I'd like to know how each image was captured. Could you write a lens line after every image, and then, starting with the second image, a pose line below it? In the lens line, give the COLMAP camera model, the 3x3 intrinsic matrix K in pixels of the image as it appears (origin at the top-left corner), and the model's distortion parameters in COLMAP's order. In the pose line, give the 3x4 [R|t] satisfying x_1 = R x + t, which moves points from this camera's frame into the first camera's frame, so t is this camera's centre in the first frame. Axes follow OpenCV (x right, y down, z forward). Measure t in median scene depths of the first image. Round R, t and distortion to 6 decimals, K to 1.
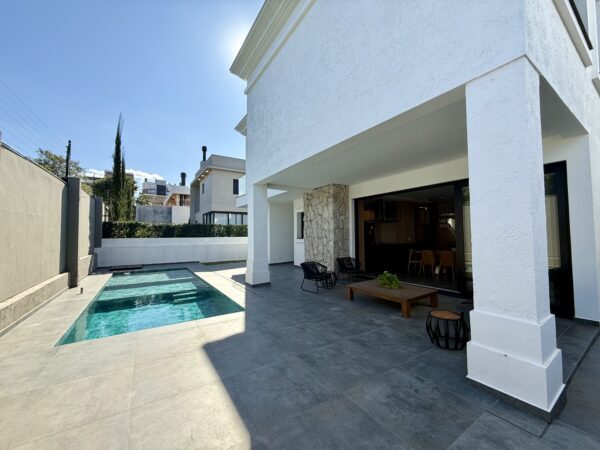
lens RADIAL K [[238.6, 0, 297.8], [0, 238.6, 225.8], [0, 0, 1]] dist [0.000280, -0.000006]
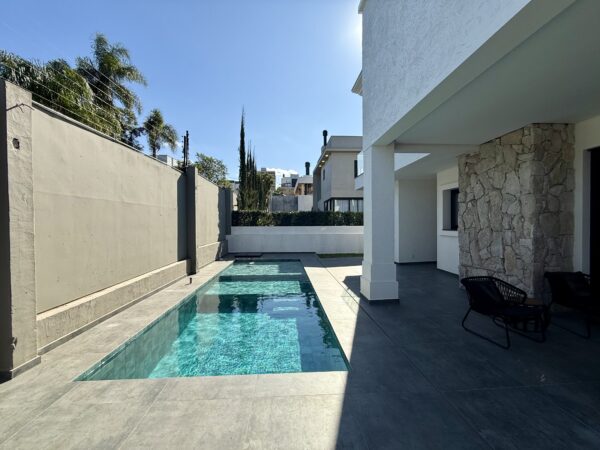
lens RADIAL K [[238.6, 0, 297.8], [0, 238.6, 225.8], [0, 0, 1]] dist [0.000280, -0.000006]
pose [[0.869486, 0.008600, -0.493883, -0.033175], [0.016136, 0.998820, 0.045800, 0.007403], [0.493694, -0.047792, 0.868322, 0.281564]]
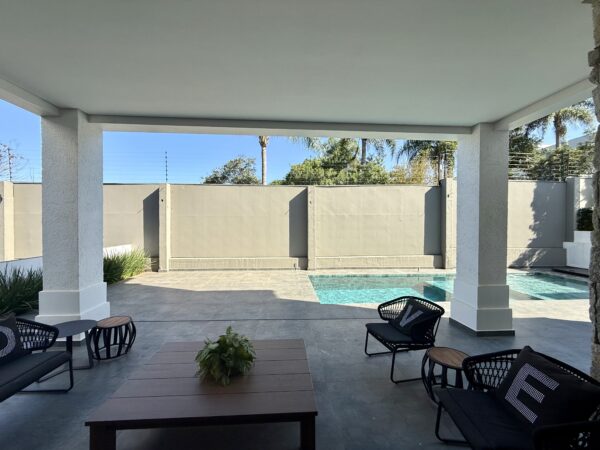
lens RADIAL K [[238.6, 0, 297.8], [0, 238.6, 225.8], [0, 0, 1]] dist [0.000280, -0.000006]
pose [[-0.486154, -0.012848, -0.873779, 0.398904], [0.035478, 0.998777, -0.034425, 0.043329], [0.873153, -0.047736, -0.485103, 0.791485]]
